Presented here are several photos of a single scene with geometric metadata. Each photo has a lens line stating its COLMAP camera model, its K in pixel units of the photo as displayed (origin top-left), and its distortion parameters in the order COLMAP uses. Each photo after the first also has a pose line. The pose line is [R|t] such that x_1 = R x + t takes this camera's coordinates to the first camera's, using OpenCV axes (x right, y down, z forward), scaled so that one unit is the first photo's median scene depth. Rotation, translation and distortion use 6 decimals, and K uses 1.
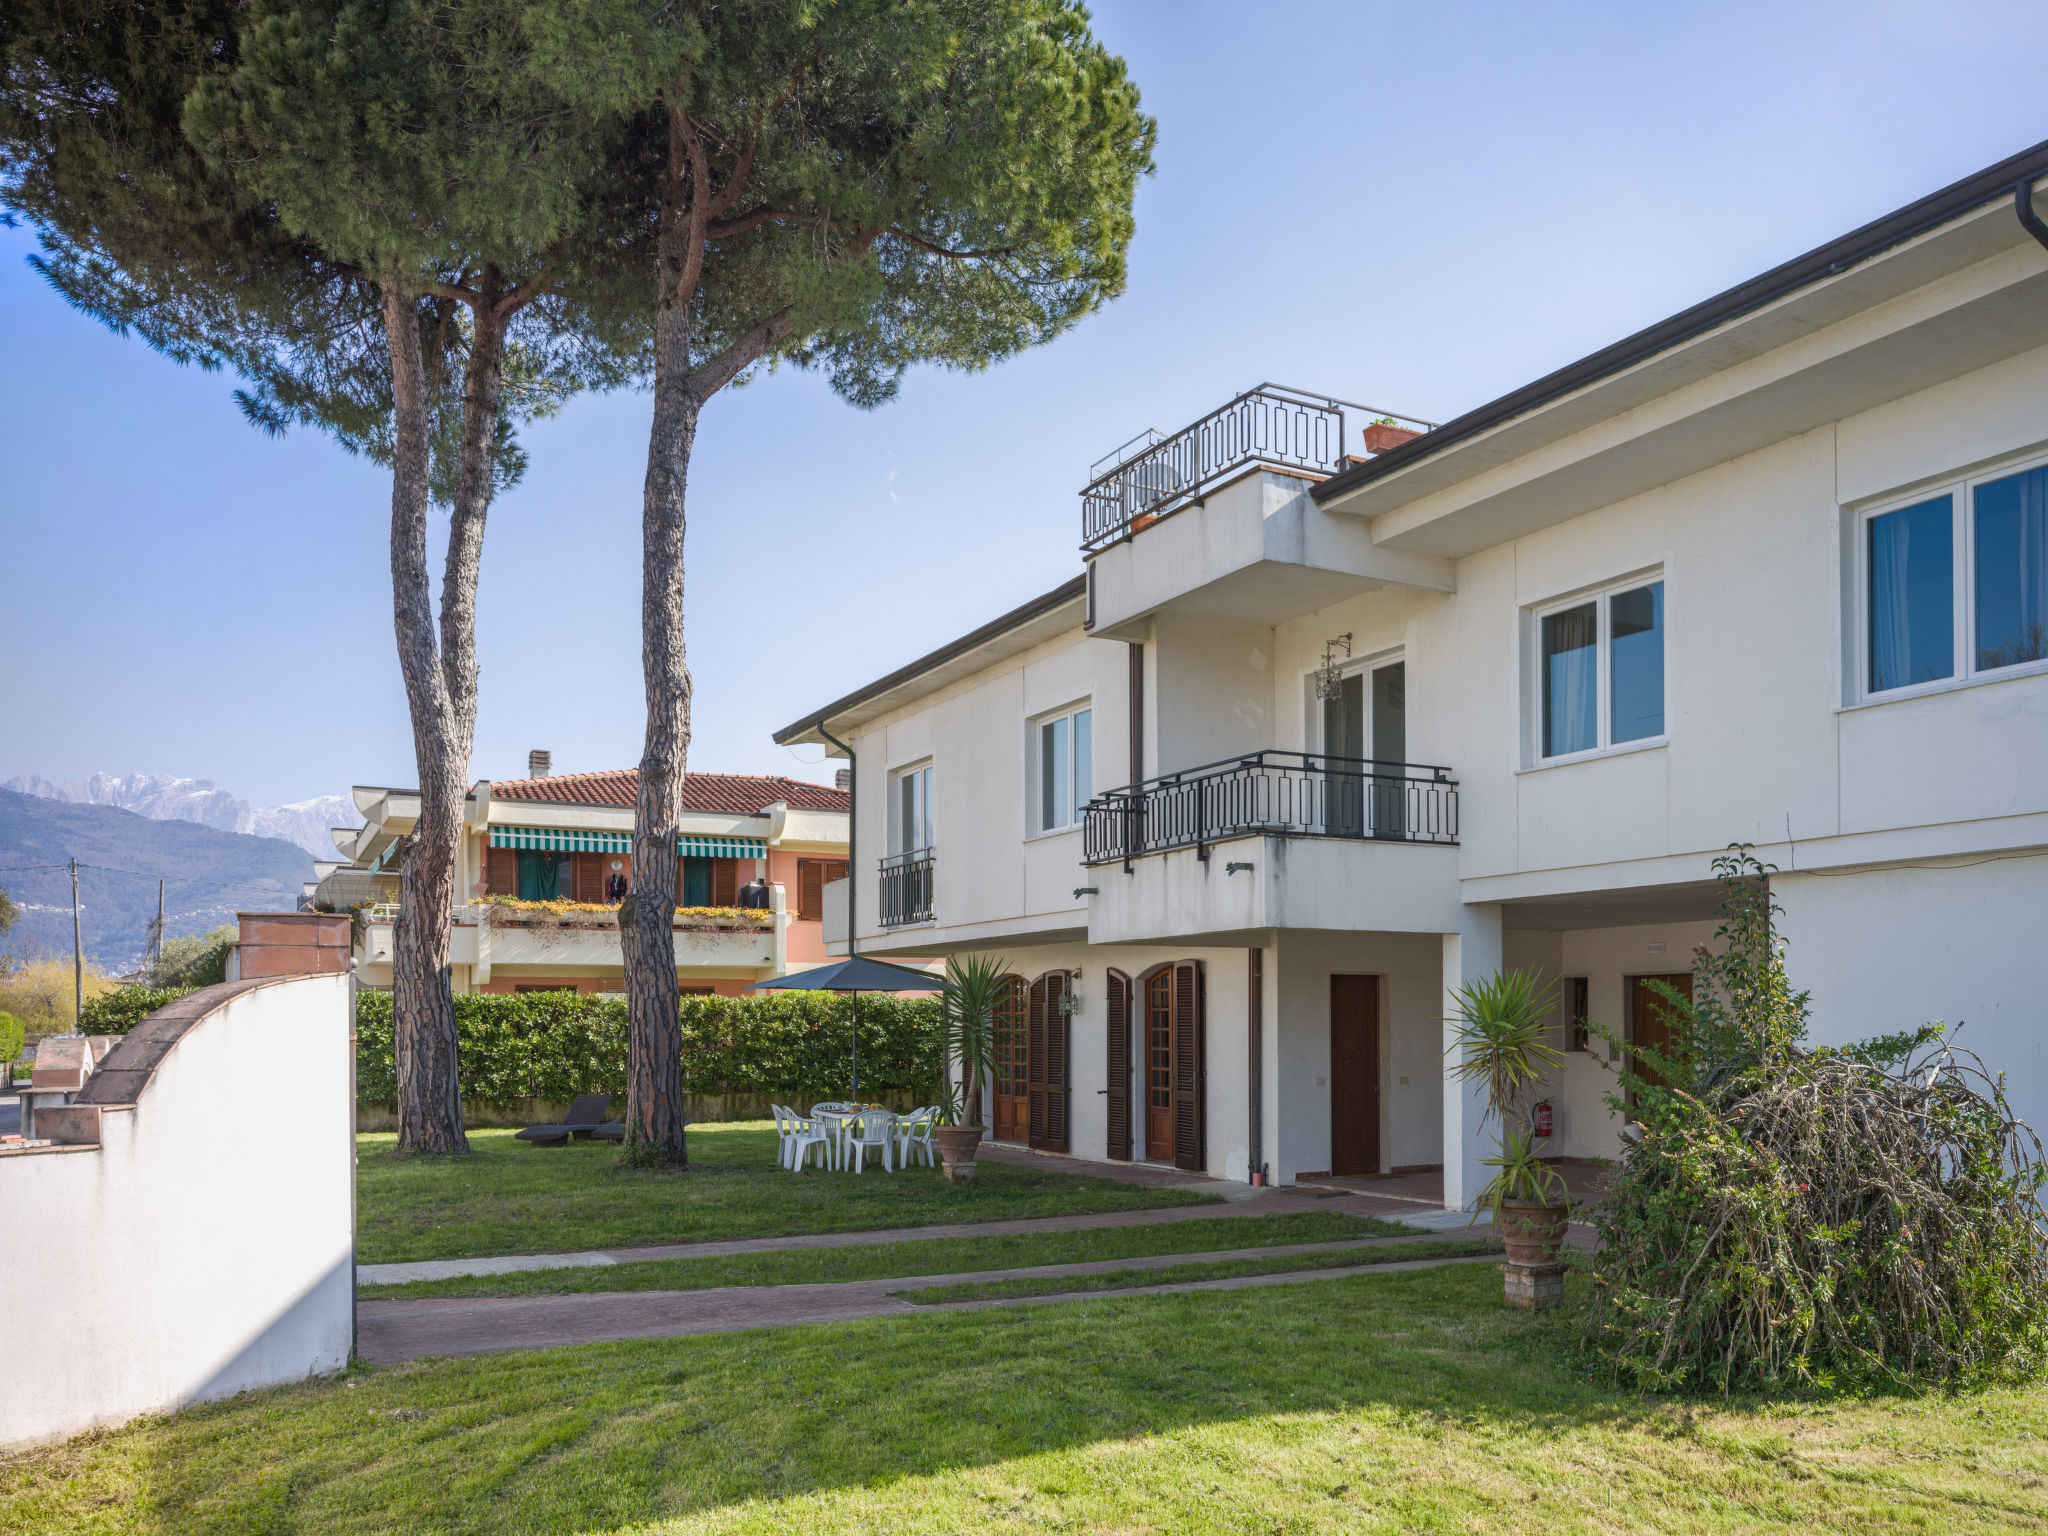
lens RADIAL K [[1698.5, 0, 1266.6], [0, 1698.5, 1023.1], [0, 0, 1]] dist [-0.017560, 0.011735]
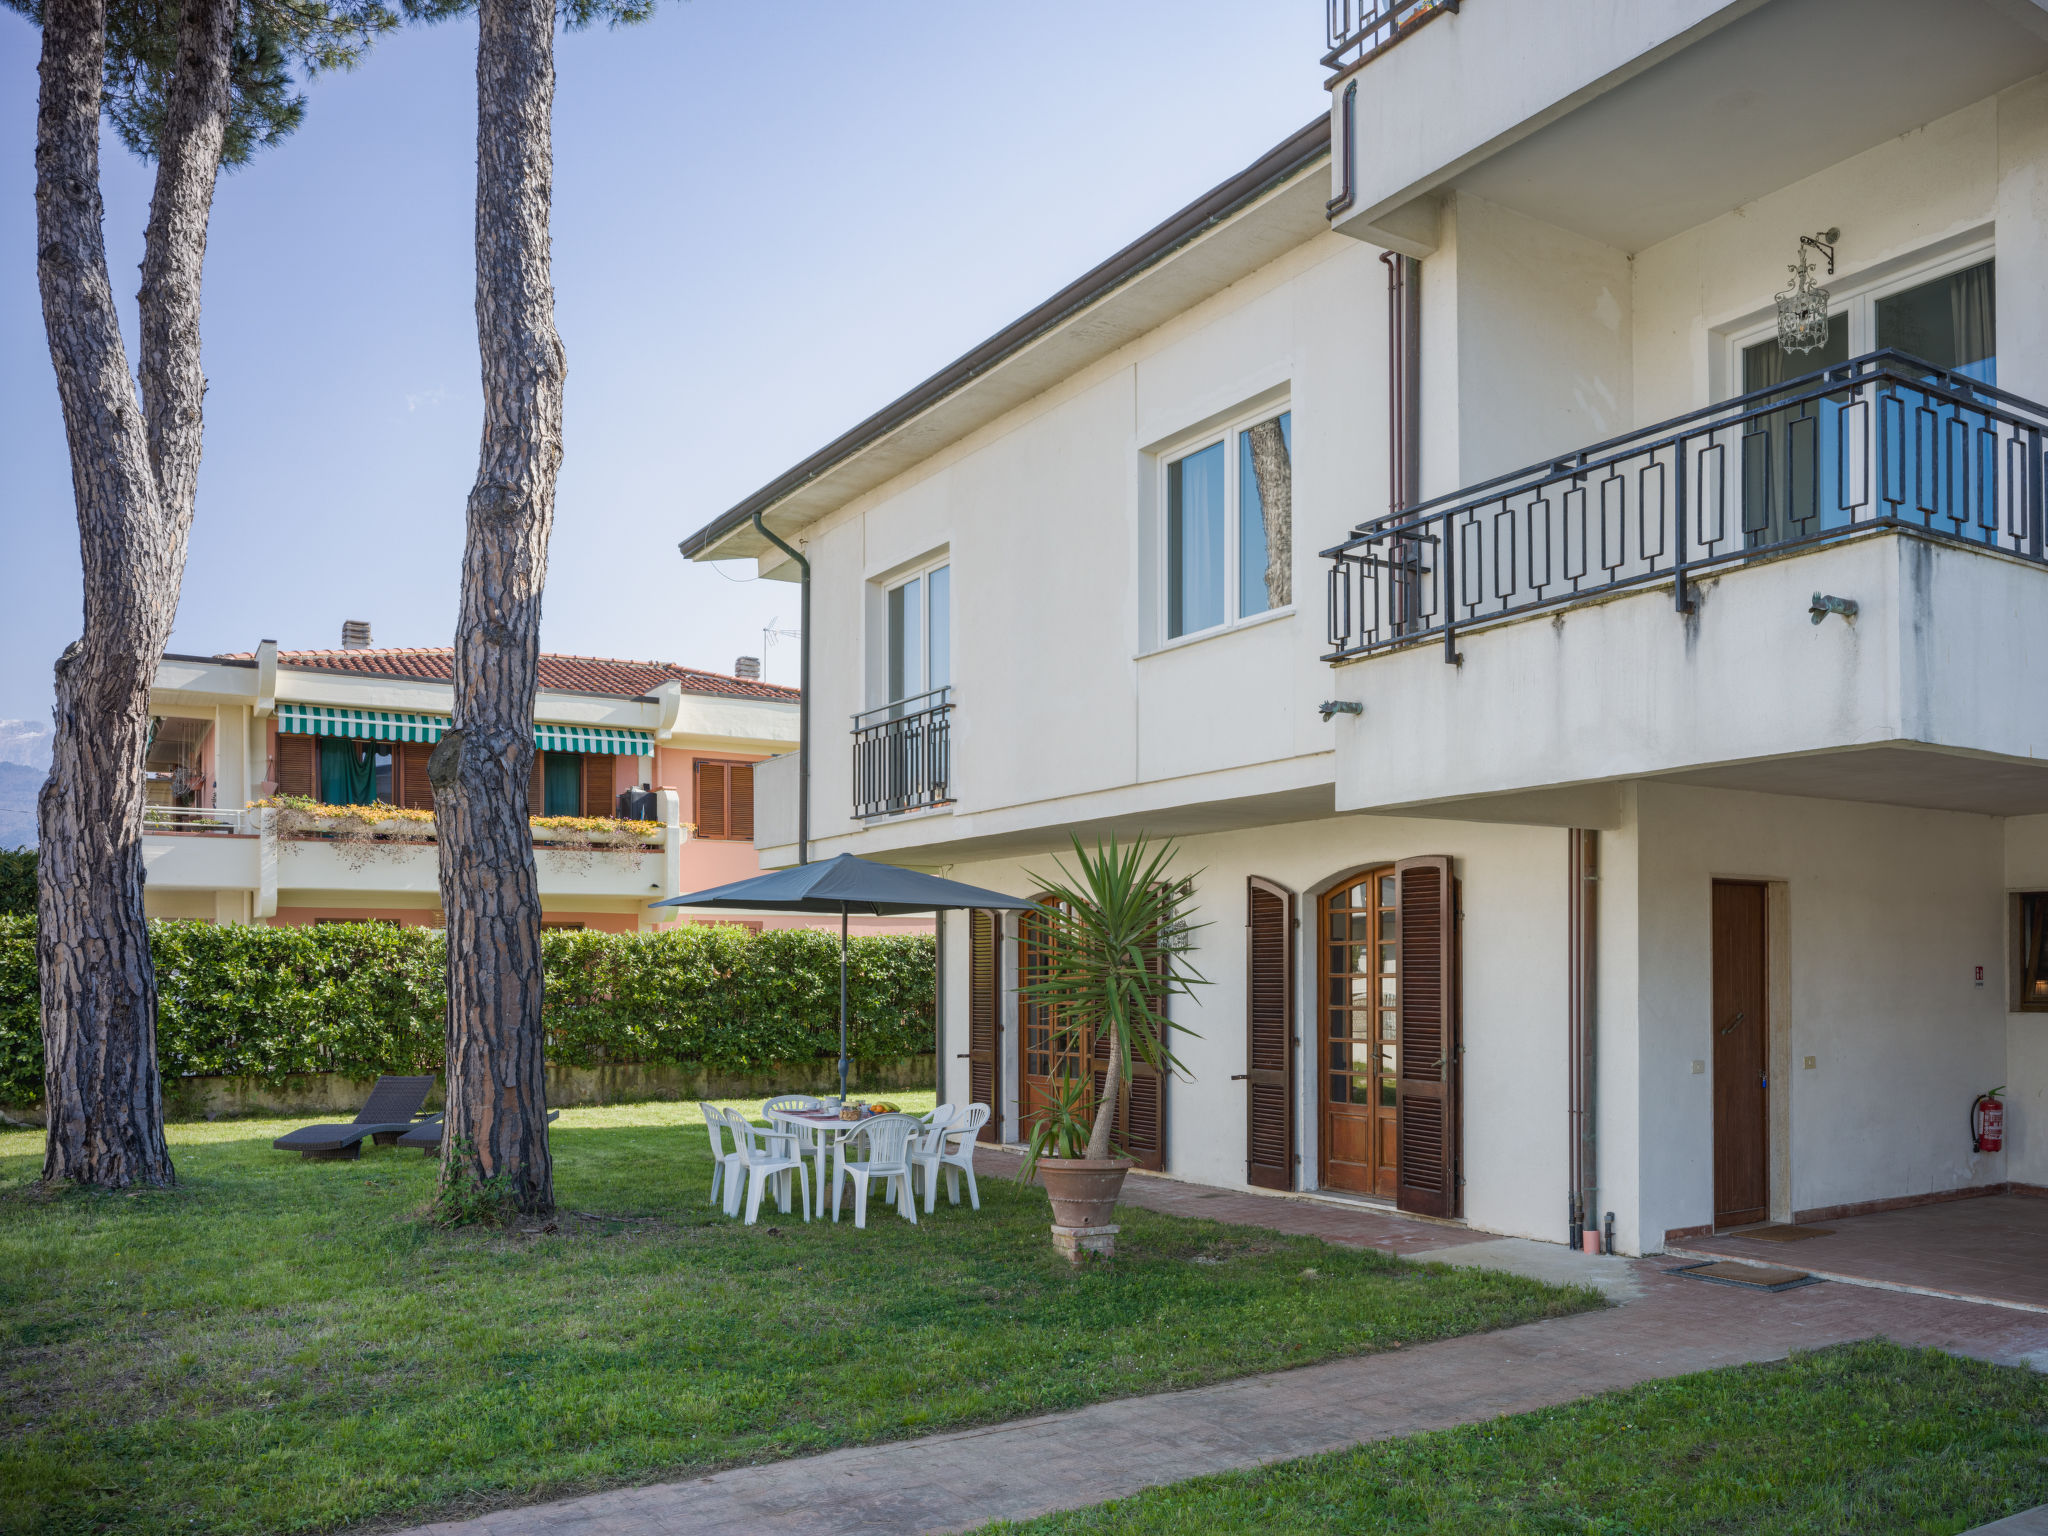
lens RADIAL K [[1698.5, 0, 1235.8], [0, 1698.5, 970.4], [0, 0, 1]] dist [-0.017560, 0.011735]
pose [[0.998305, 0.001531, 0.058171, -0.142686], [-0.001373, 0.999995, -0.002745, 0.003657], [-0.058175, 0.002661, 0.998303, 0.407762]]
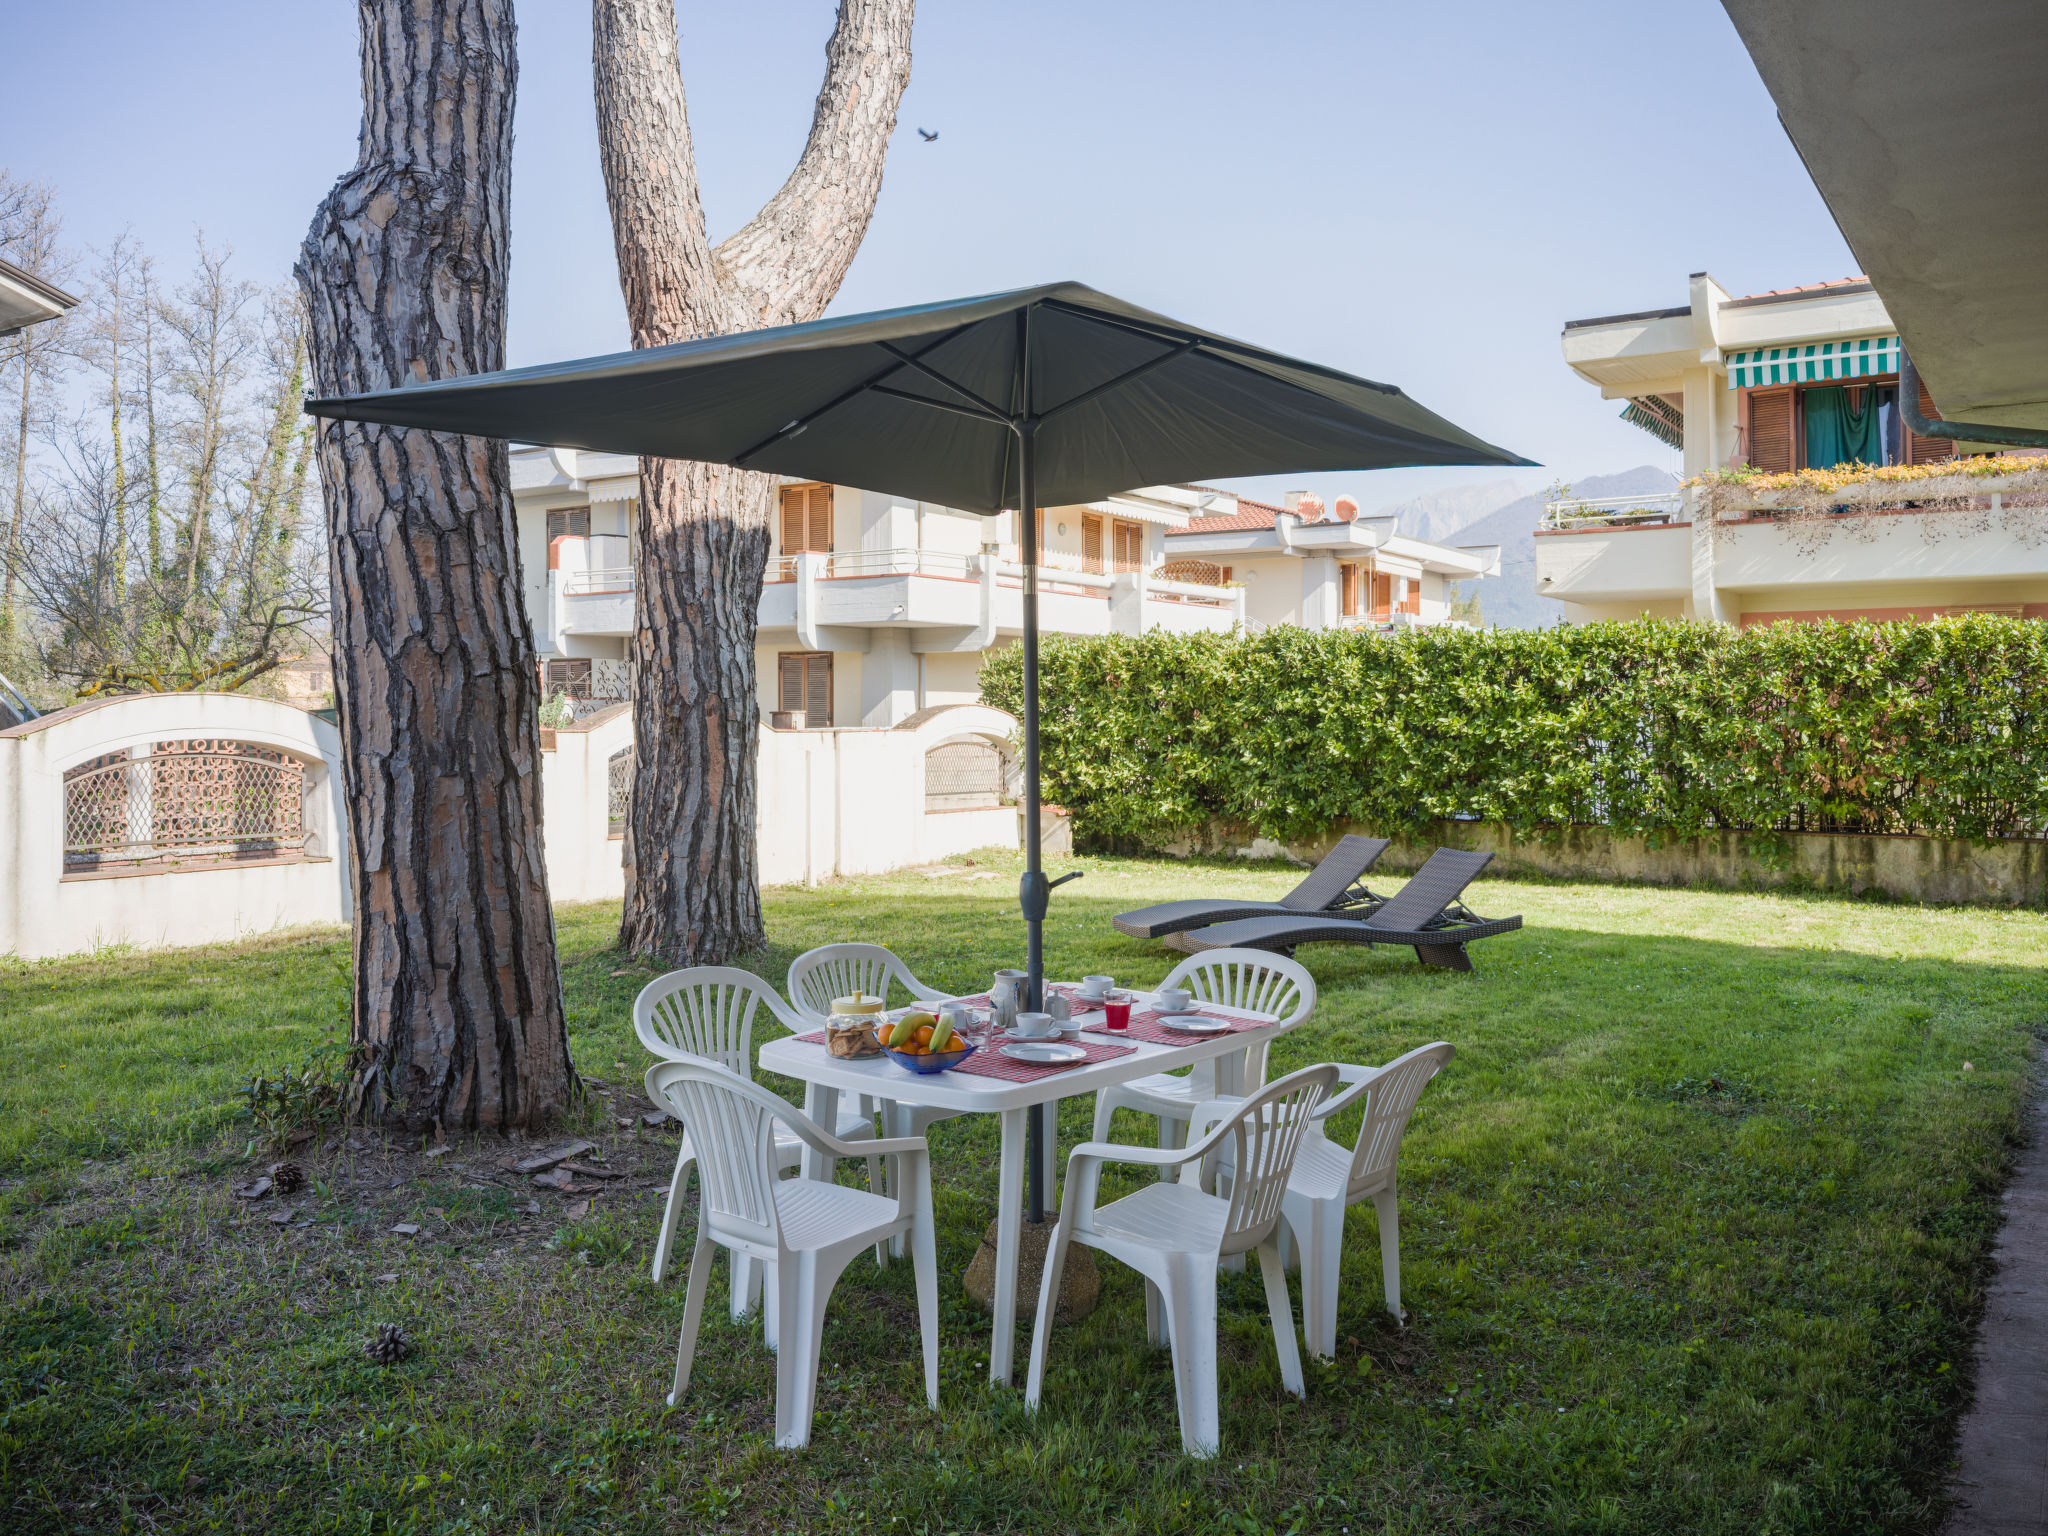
lens RADIAL K [[1703.3, 0, 1035.9], [0, 1703.3, 710.1], [0, 0, 1]] dist [-0.015146, 0.012928]
pose [[0.419753, -0.002025, -0.907636, -0.047622], [-0.000570, 0.999997, -0.002495, 0.014240], [0.907638, 0.001565, 0.419750, 0.929310]]
